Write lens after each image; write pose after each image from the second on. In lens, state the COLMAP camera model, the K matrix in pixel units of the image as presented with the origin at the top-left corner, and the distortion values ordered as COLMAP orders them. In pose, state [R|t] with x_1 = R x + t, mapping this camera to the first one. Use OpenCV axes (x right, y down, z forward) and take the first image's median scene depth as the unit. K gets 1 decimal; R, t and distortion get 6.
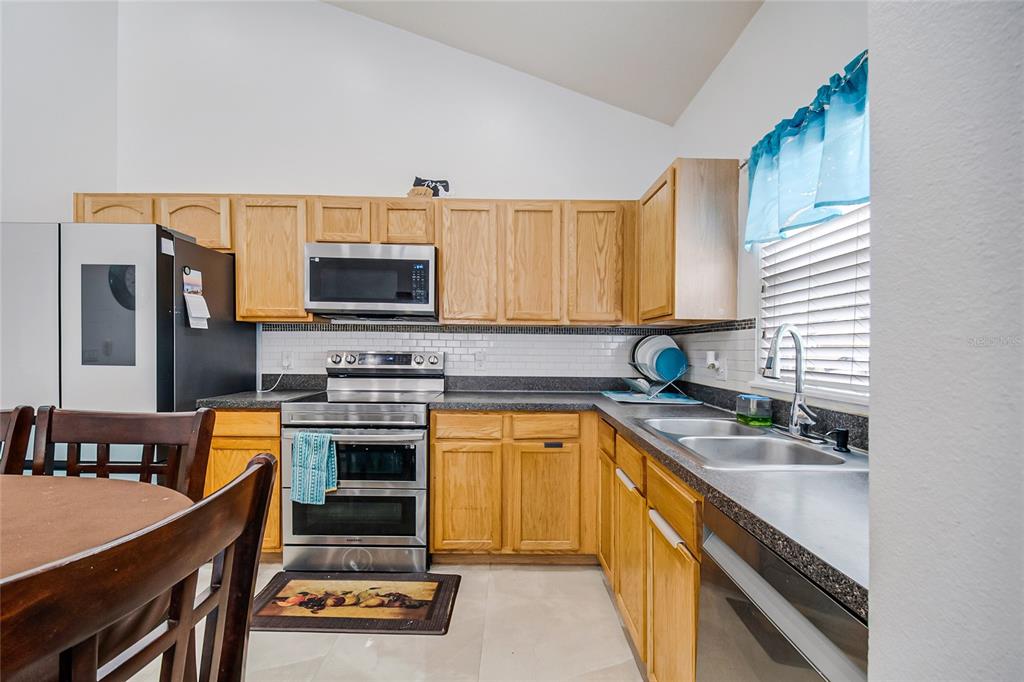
lens RADIAL K [[458.4, 0, 517.6], [0, 458.4, 347.9], [0, 0, 1]] dist [0.027270, -0.030526]
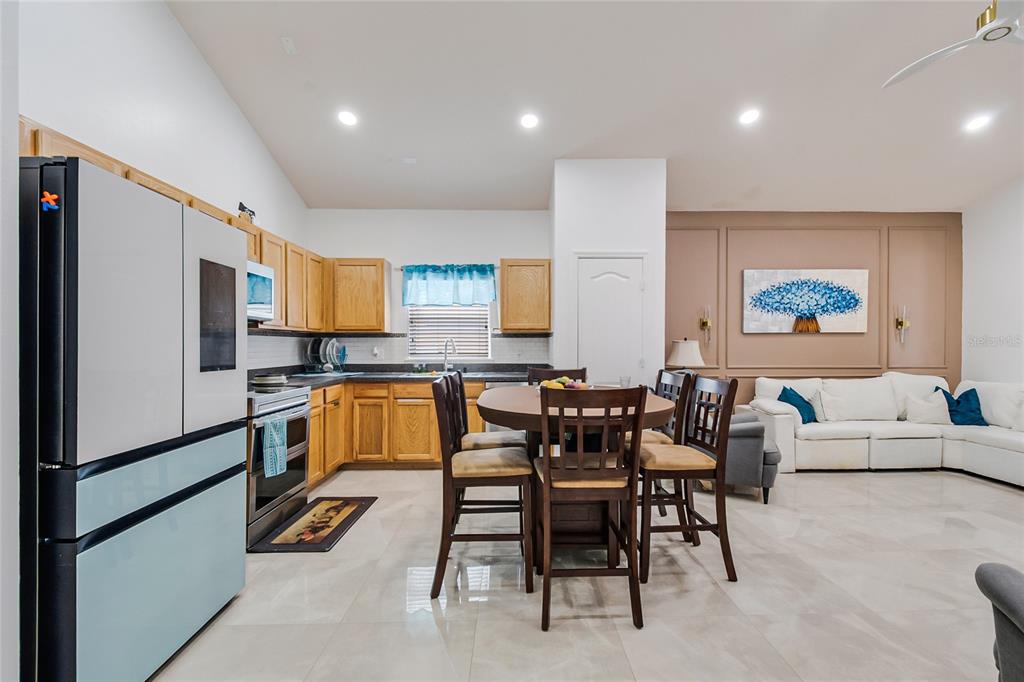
lens RADIAL K [[458.4, 0, 517.6], [0, 458.4, 347.9], [0, 0, 1]] dist [0.027270, -0.030526]
pose [[-0.012906, -0.016589, 0.999779, -1.839061], [0.000040, 0.999862, 0.016591, -0.025289], [-0.999917, 0.000254, -0.012904, 0.403305]]
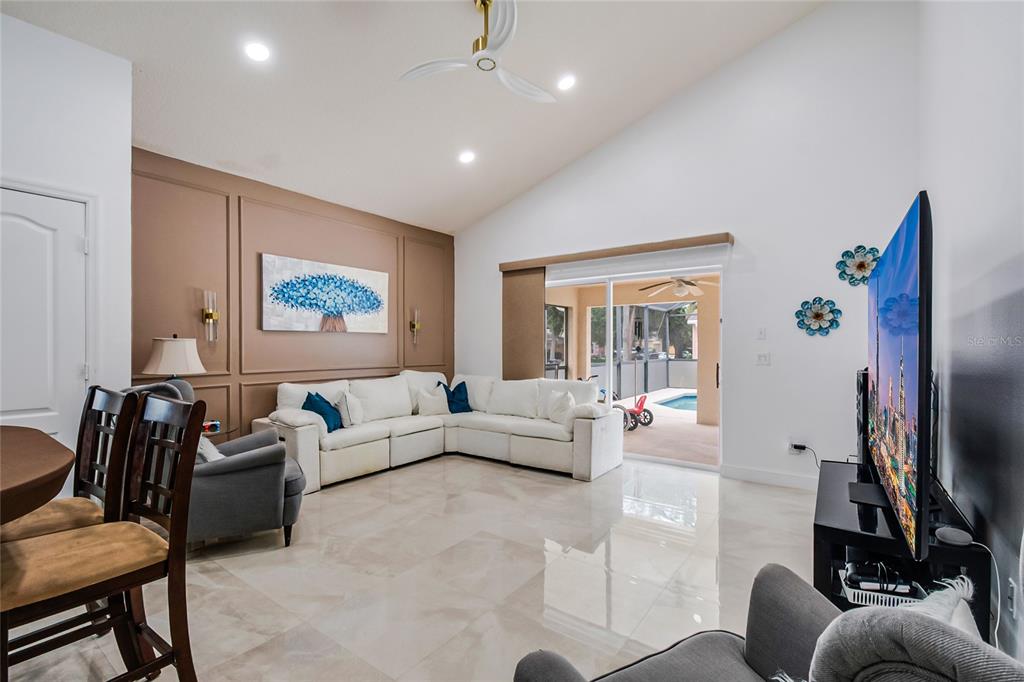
lens RADIAL K [[453.1, 0, 516.9], [0, 453.1, 355.9], [0, 0, 1]] dist [0.029456, -0.028205]
pose [[-0.805570, -0.025227, 0.591964, -1.503606], [-0.011086, 0.999560, 0.027512, -0.019380], [-0.592397, 0.015601, -0.805495, 0.136103]]
